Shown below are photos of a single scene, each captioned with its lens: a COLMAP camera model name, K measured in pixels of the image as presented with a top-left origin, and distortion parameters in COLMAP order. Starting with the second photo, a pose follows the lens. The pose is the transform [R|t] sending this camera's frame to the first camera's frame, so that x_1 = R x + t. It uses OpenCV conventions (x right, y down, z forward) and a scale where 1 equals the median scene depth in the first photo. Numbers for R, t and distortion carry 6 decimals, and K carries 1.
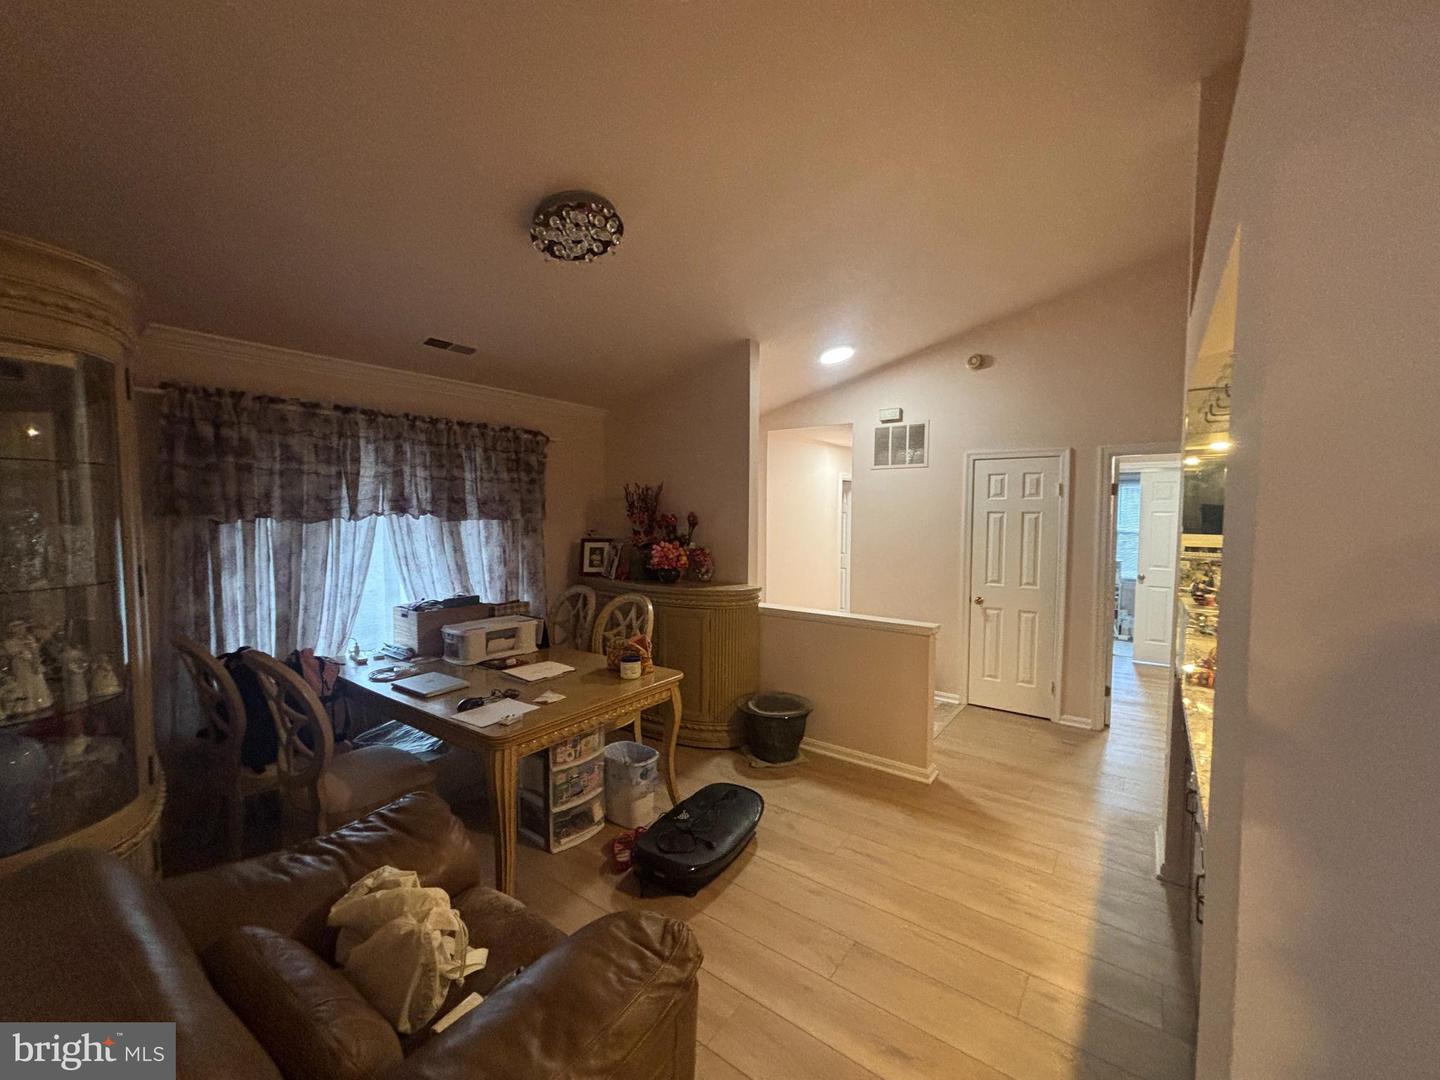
lens RADIAL K [[584.6, 0, 713.7], [0, 584.6, 541.4], [0, 0, 1]] dist [0.006468, 0.000732]
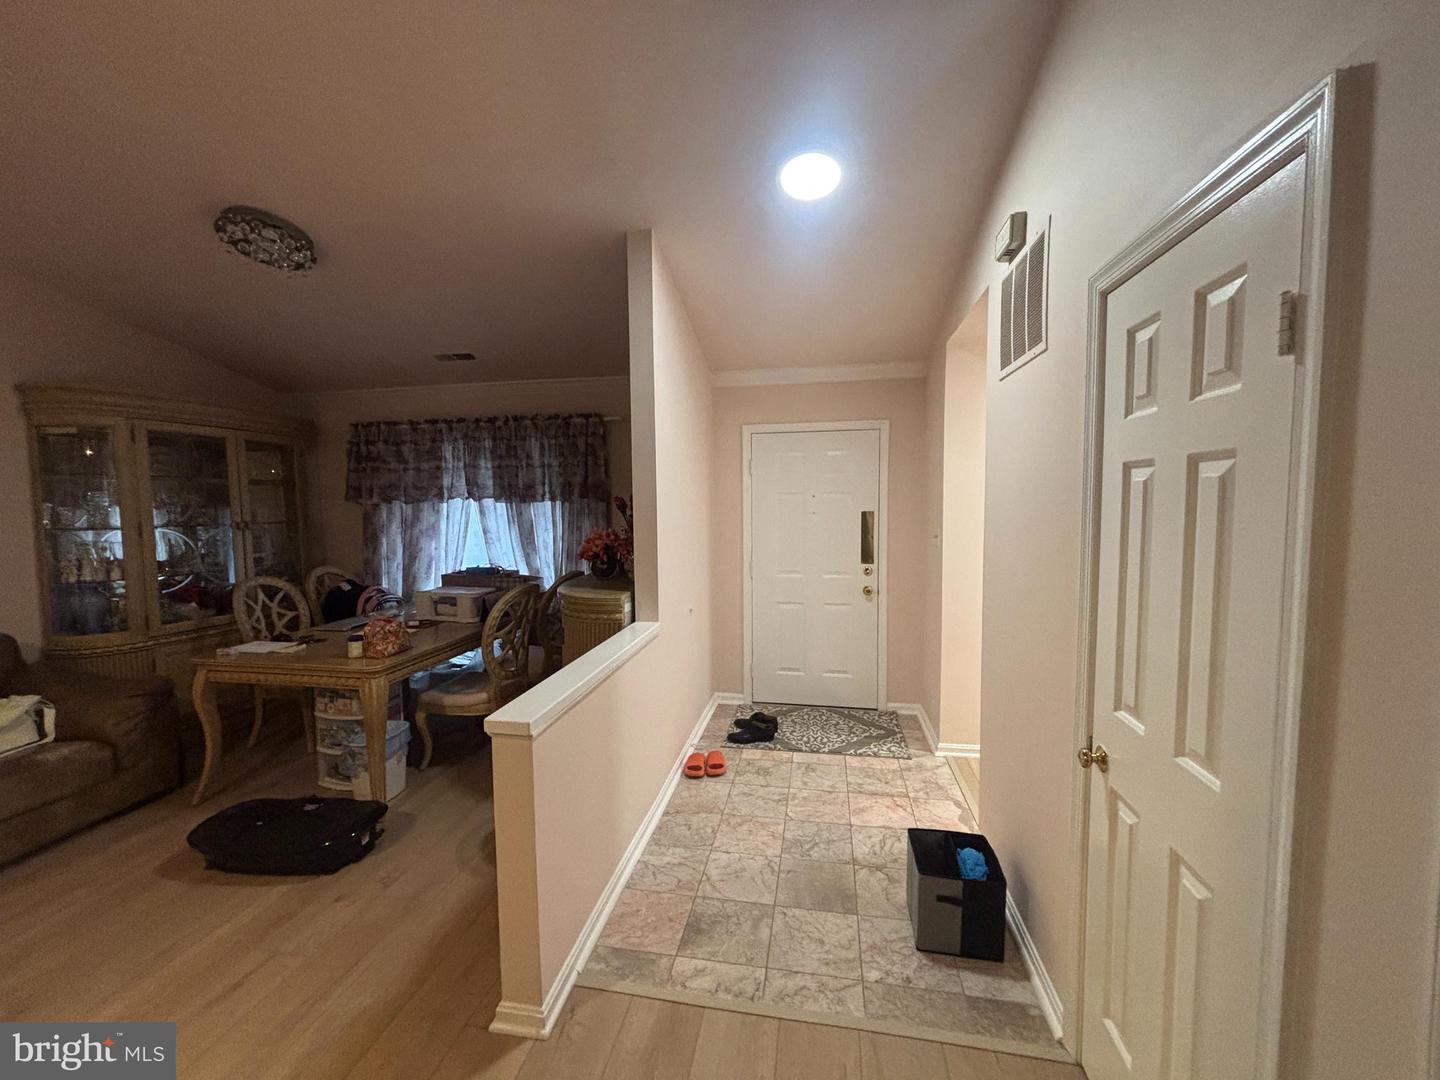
lens RADIAL K [[584.6, 0, 719.4], [0, 584.6, 542.0], [0, 0, 1]] dist [0.006468, 0.000732]
pose [[0.451909, 0.050176, -0.890652, 0.911437], [-0.034885, 0.998647, 0.038560, -0.019457], [0.891382, 0.013645, 0.453048, 0.972262]]
